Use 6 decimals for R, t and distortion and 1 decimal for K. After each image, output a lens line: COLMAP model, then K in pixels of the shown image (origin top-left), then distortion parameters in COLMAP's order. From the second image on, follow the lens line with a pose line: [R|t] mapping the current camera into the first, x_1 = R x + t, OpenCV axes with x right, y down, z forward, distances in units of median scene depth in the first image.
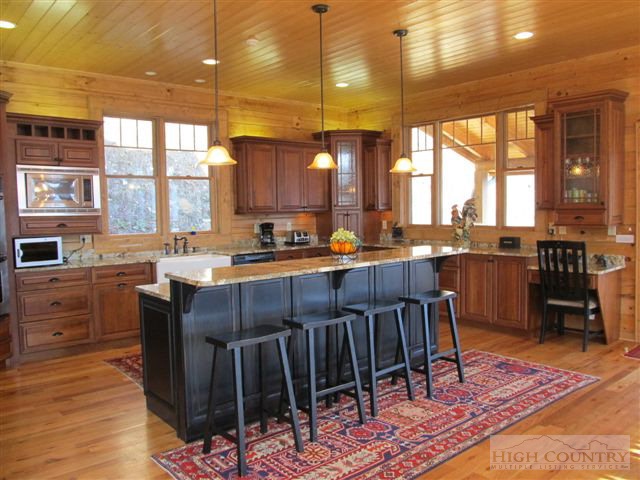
lens RADIAL K [[494.5, 0, 320.0], [0, 494.5, 240.0], [0, 0, 1]] dist [-0.098320, -0.002806]
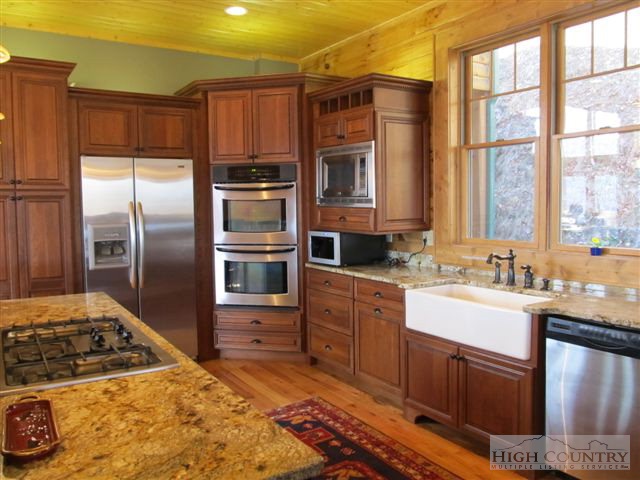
lens RADIAL K [[494.5, 0, 320.0], [0, 494.5, 240.0], [0, 0, 1]] dist [-0.098320, -0.002806]
pose [[-0.133251, 0.085155, -0.987417, 0.215201], [-0.053358, 0.994241, 0.092944, -0.051771], [0.989645, 0.065072, -0.127940, 0.796323]]
